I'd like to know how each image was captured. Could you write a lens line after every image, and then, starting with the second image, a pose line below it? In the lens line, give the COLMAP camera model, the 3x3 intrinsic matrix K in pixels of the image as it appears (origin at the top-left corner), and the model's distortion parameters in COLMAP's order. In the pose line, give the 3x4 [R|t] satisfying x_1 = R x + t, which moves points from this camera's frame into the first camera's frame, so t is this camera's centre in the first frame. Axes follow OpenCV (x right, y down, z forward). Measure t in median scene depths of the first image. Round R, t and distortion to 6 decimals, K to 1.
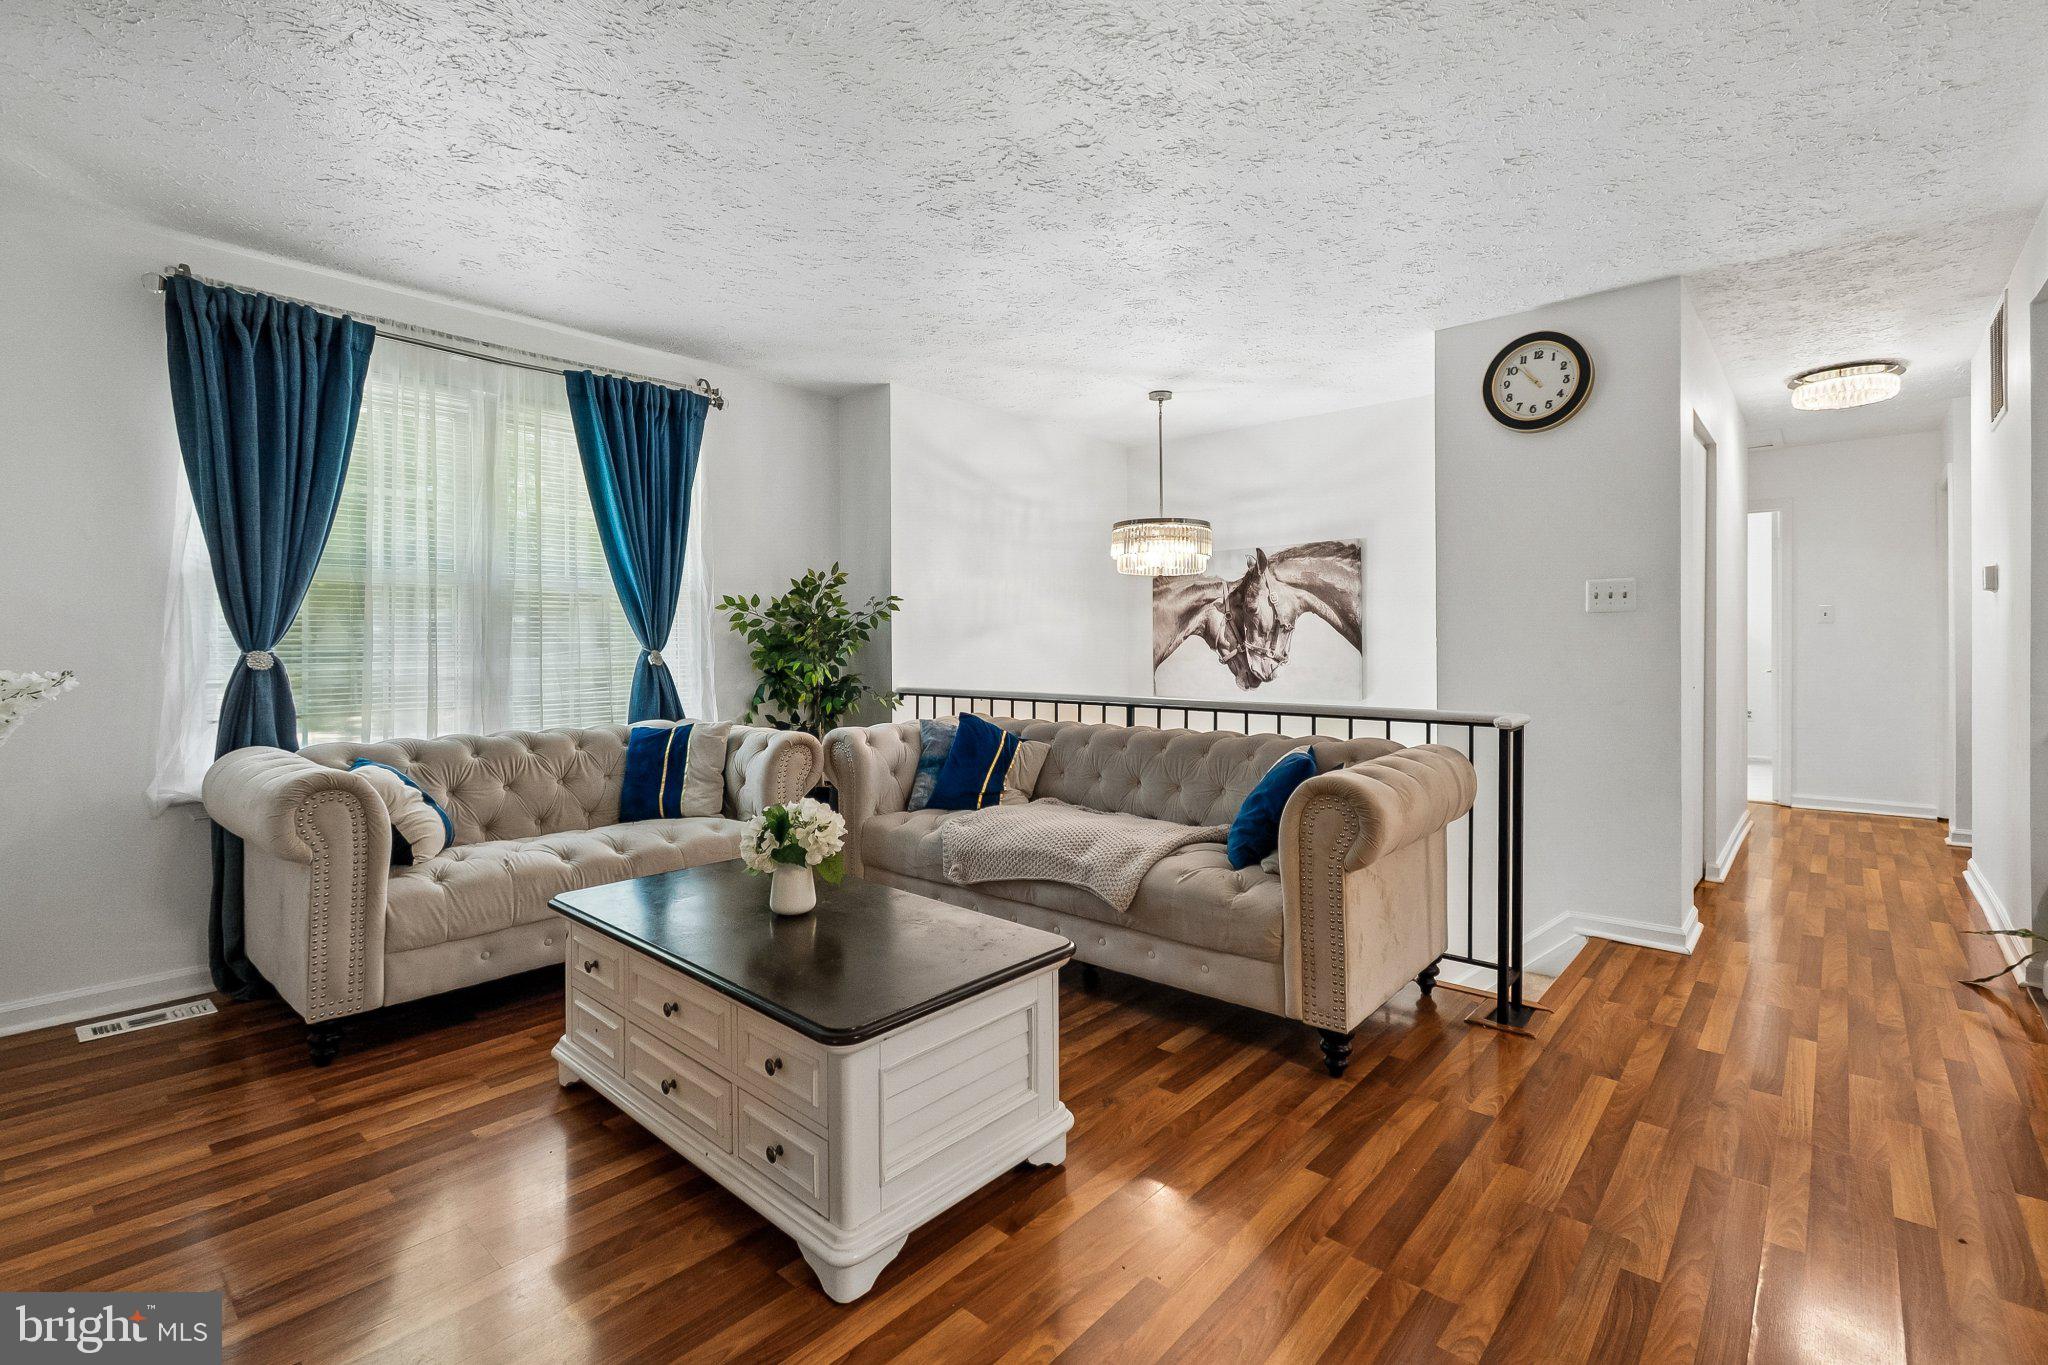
lens RADIAL K [[909.5, 0, 1027.2], [0, 909.5, 663.5], [0, 0, 1]] dist [0.010052, -0.007654]
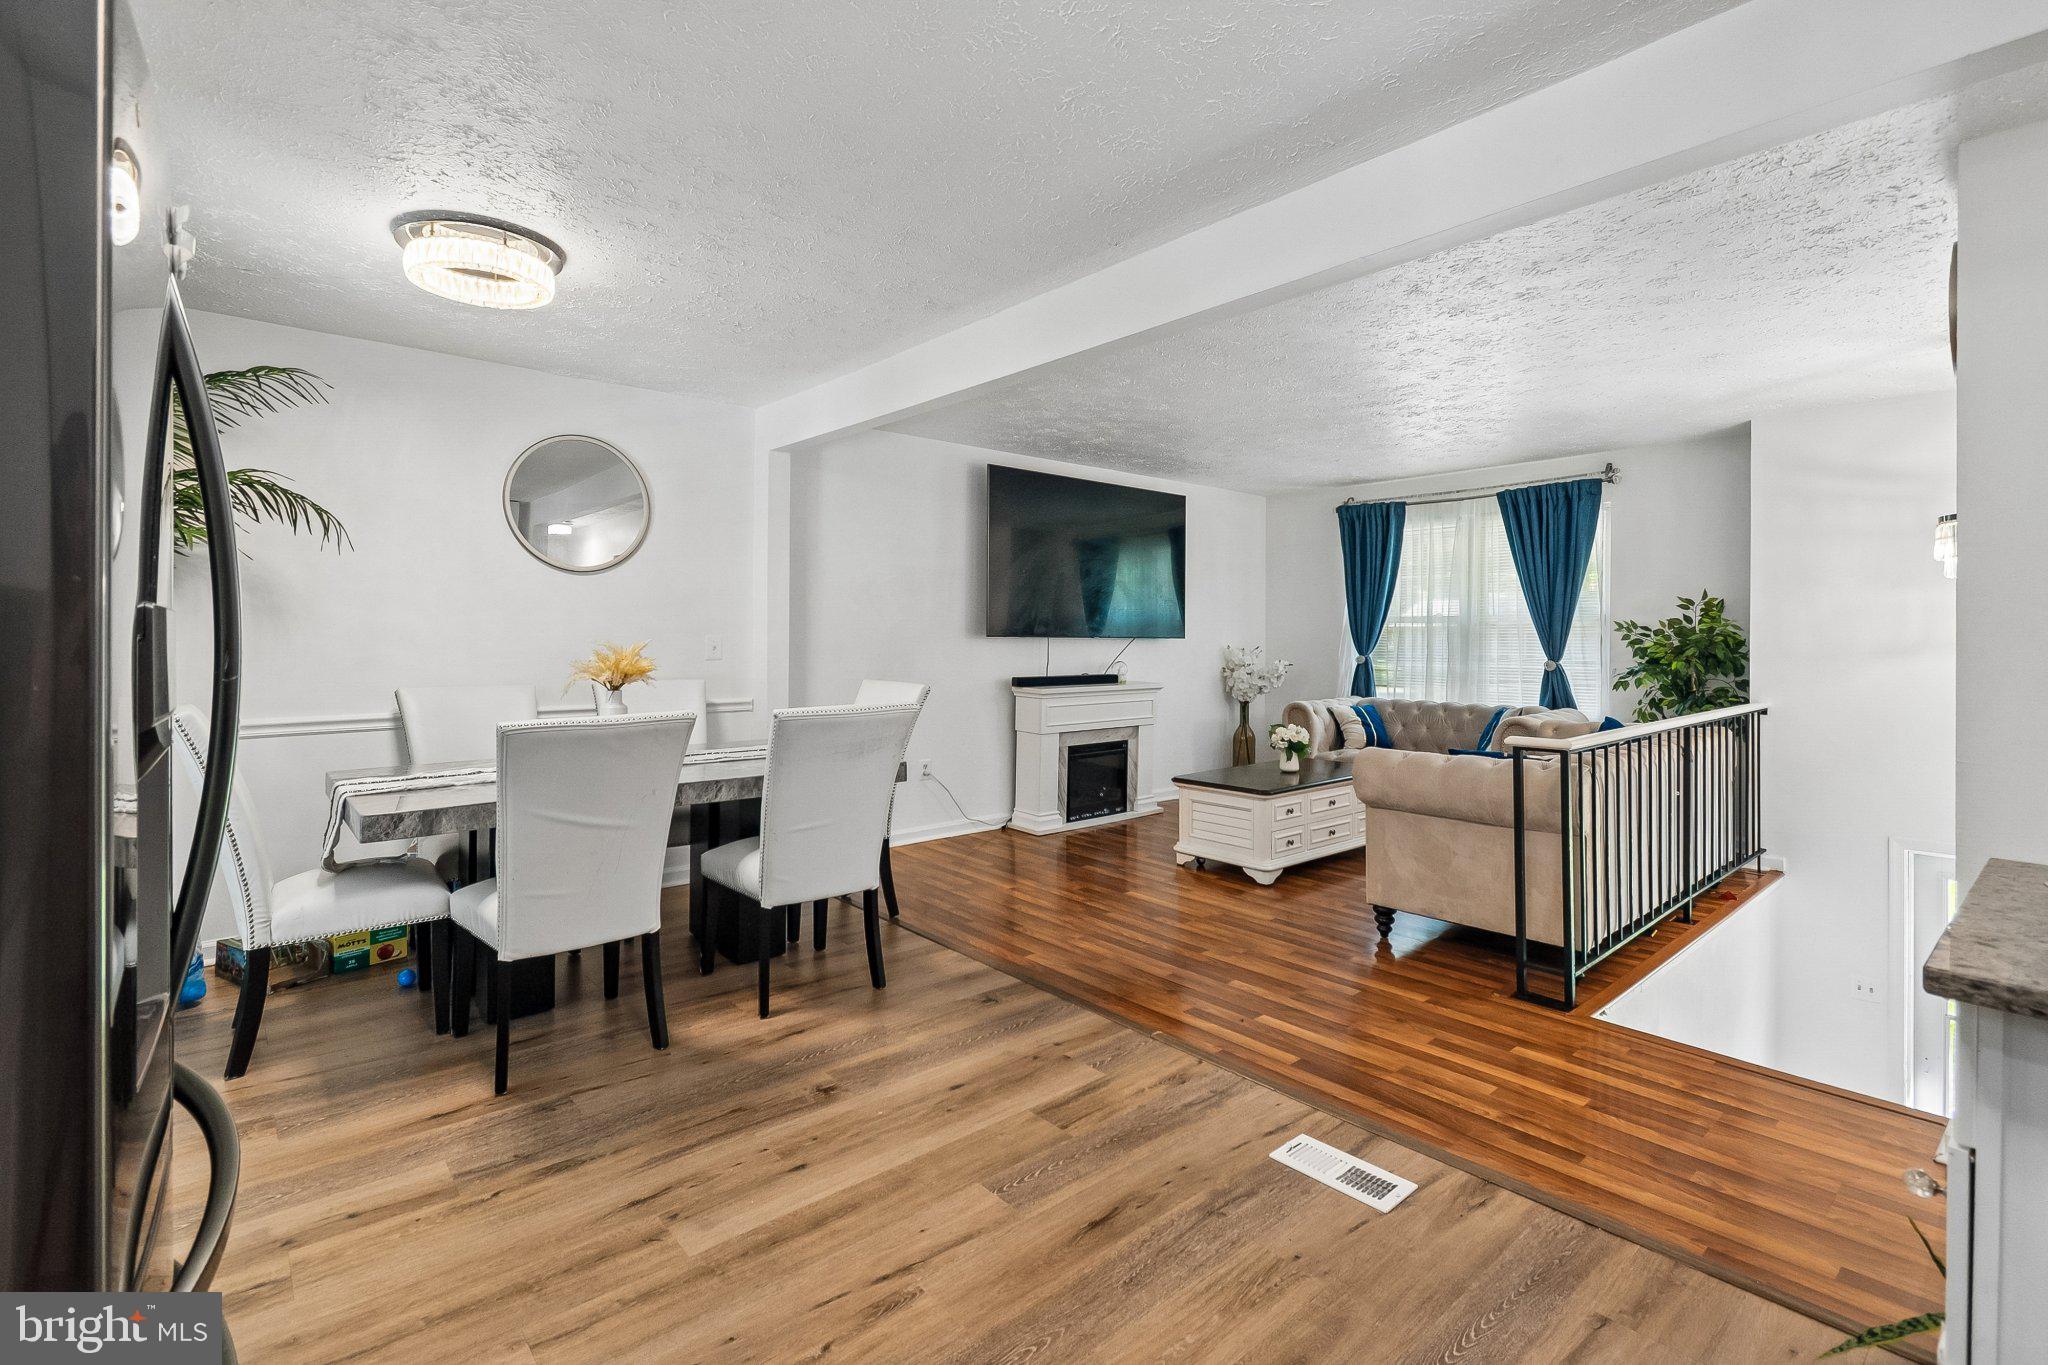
lens RADIAL K [[918.8, 0, 1031.5], [0, 918.8, 641.7], [0, 0, 1]] dist [0.003662, -0.000298]
pose [[-0.128065, 0.007614, -0.991737, 1.144875], [-0.026602, 0.999584, 0.011110, -0.037570], [0.991409, 0.027805, -0.127809, 0.329718]]
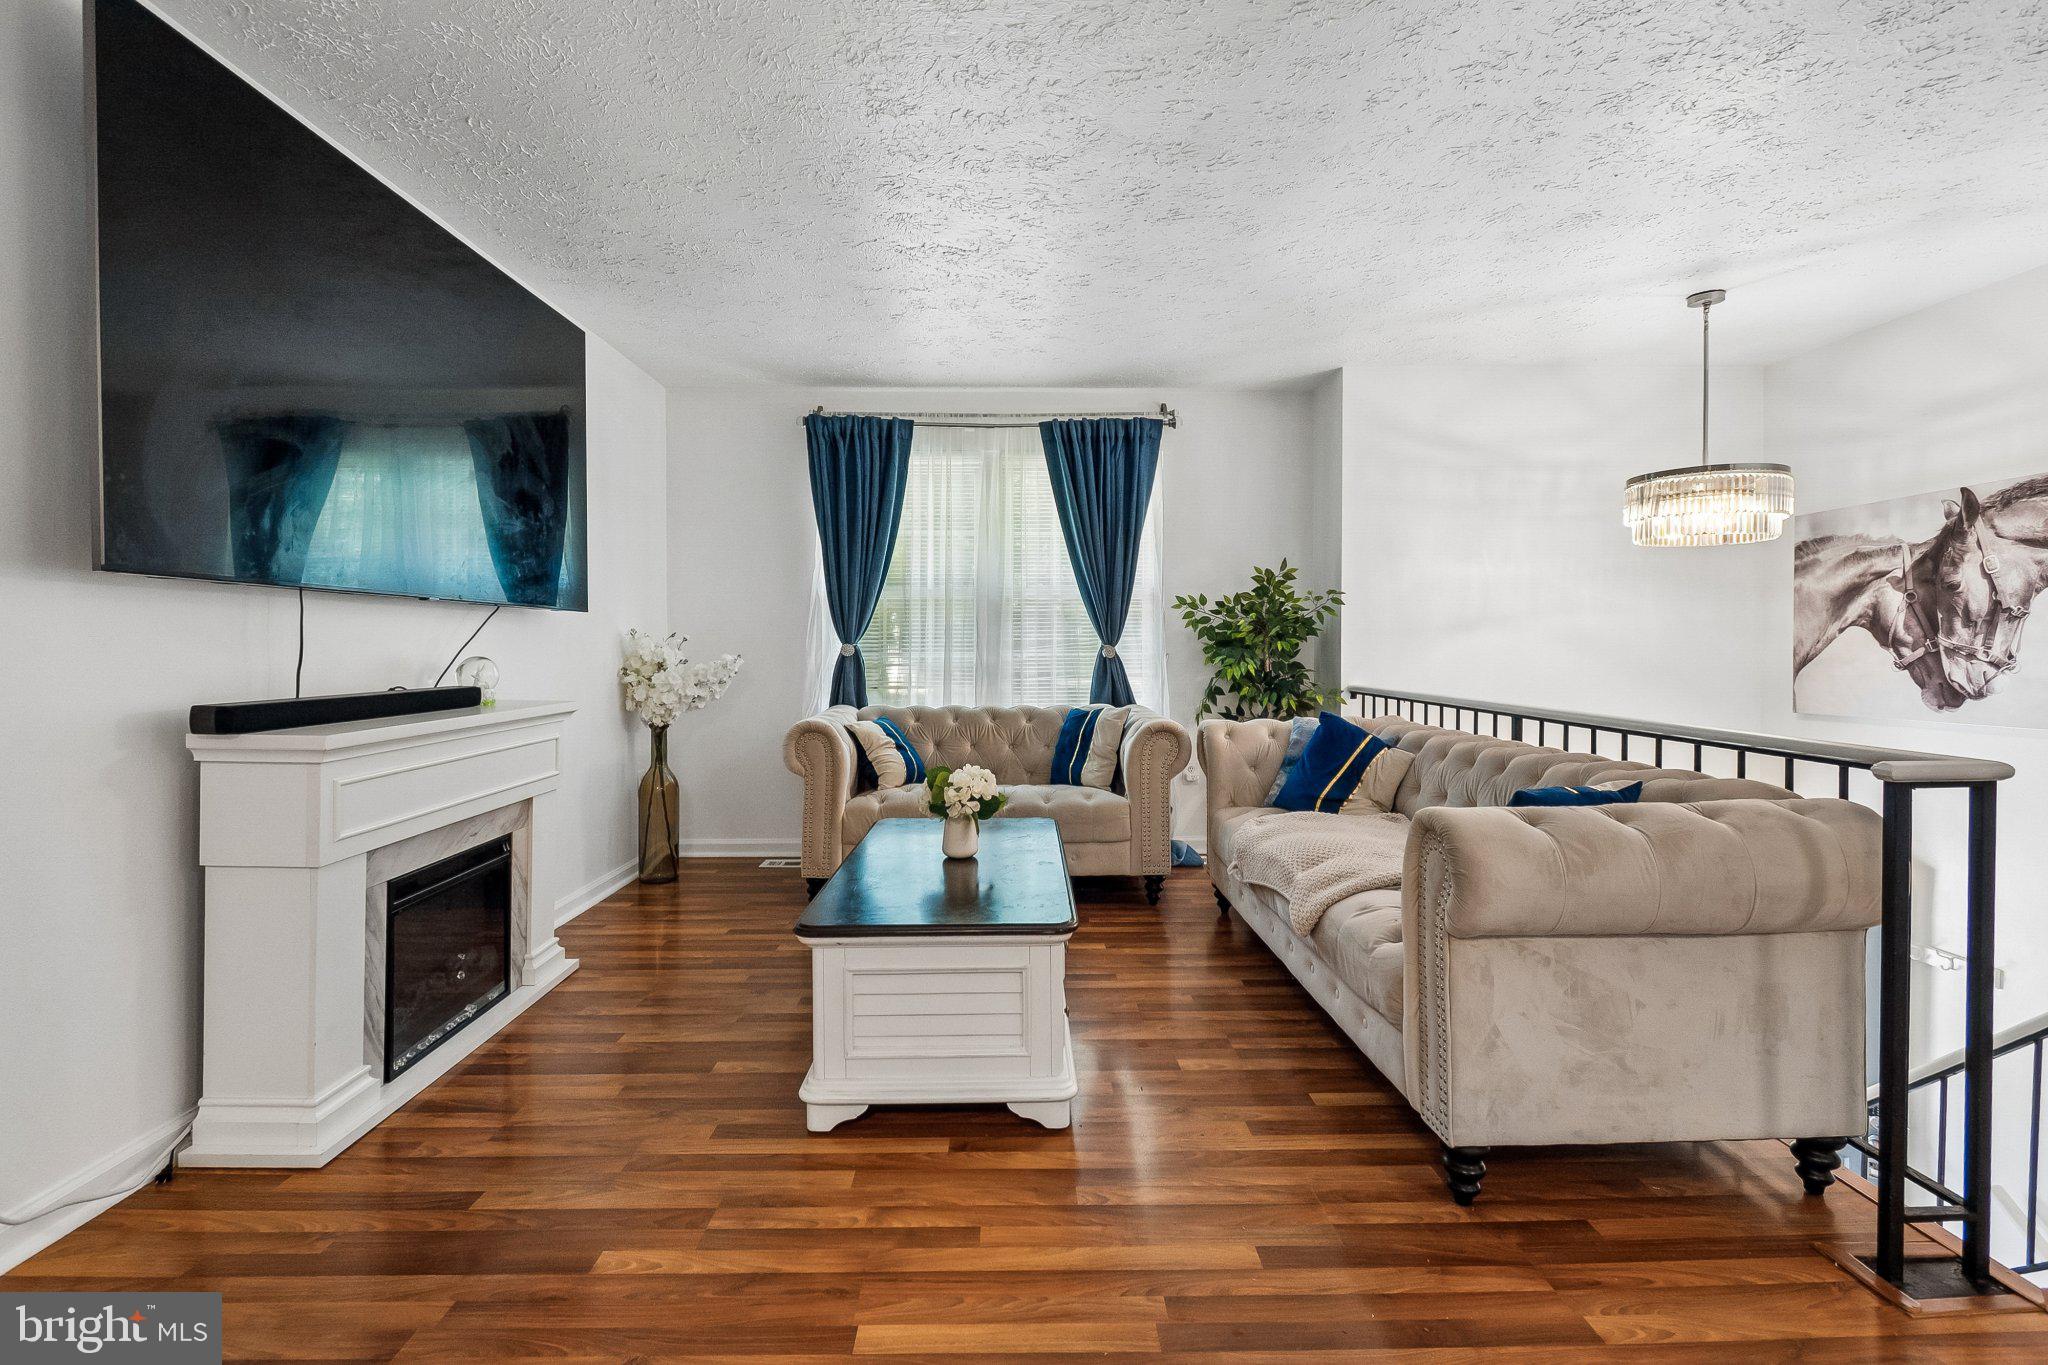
lens RADIAL K [[909.5, 0, 1027.2], [0, 909.5, 663.5], [0, 0, 1]] dist [0.010052, -0.007654]
pose [[0.677565, 0.017198, -0.735261, 0.365486], [-0.016536, 0.999830, 0.008148, 0.001418], [0.735277, 0.006637, 0.677735, 0.121559]]
